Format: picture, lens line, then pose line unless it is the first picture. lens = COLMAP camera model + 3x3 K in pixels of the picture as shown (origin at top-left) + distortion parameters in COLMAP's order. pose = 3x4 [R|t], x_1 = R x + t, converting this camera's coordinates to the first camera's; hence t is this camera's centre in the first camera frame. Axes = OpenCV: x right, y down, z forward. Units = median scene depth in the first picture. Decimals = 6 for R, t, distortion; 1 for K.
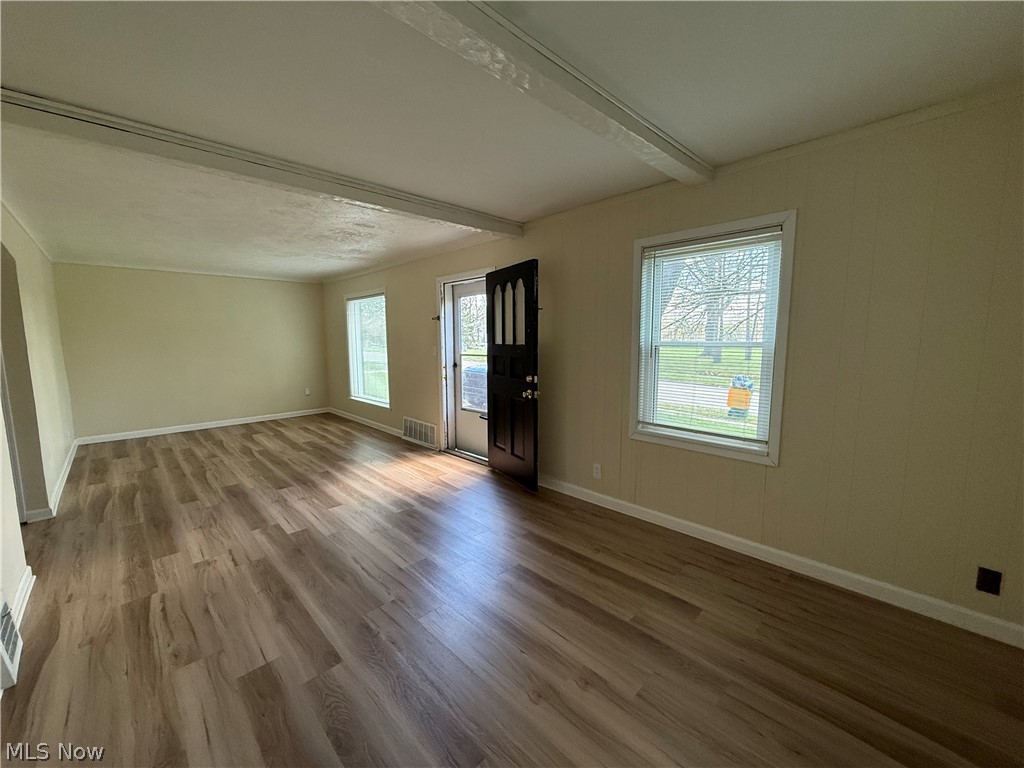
lens RADIAL K [[405.7, 0, 508.2], [0, 405.7, 384.4], [0, 0, 1]] dist [-0.001693, -0.000209]
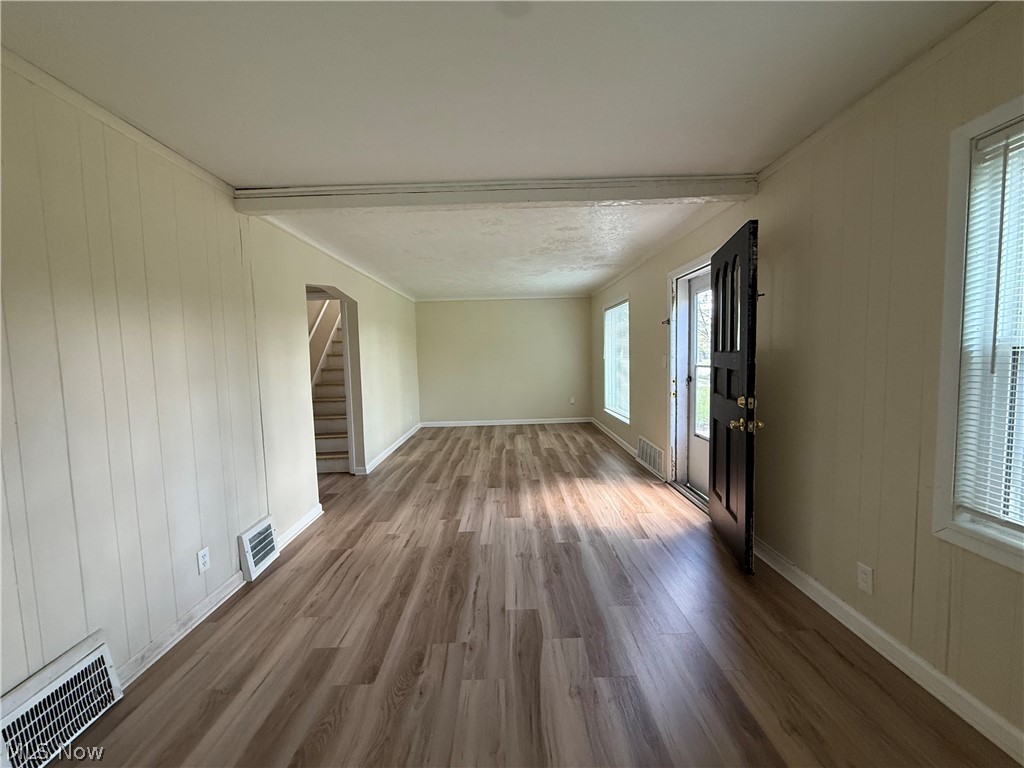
lens RADIAL K [[405.7, 0, 510.8], [0, 405.7, 383.7], [0, 0, 1]] dist [-0.001693, -0.000209]
pose [[0.724484, 0.036542, -0.688323, 0.224504], [-0.058212, 0.998270, -0.008273, -0.015290], [0.686830, 0.046062, 0.725357, 0.245817]]
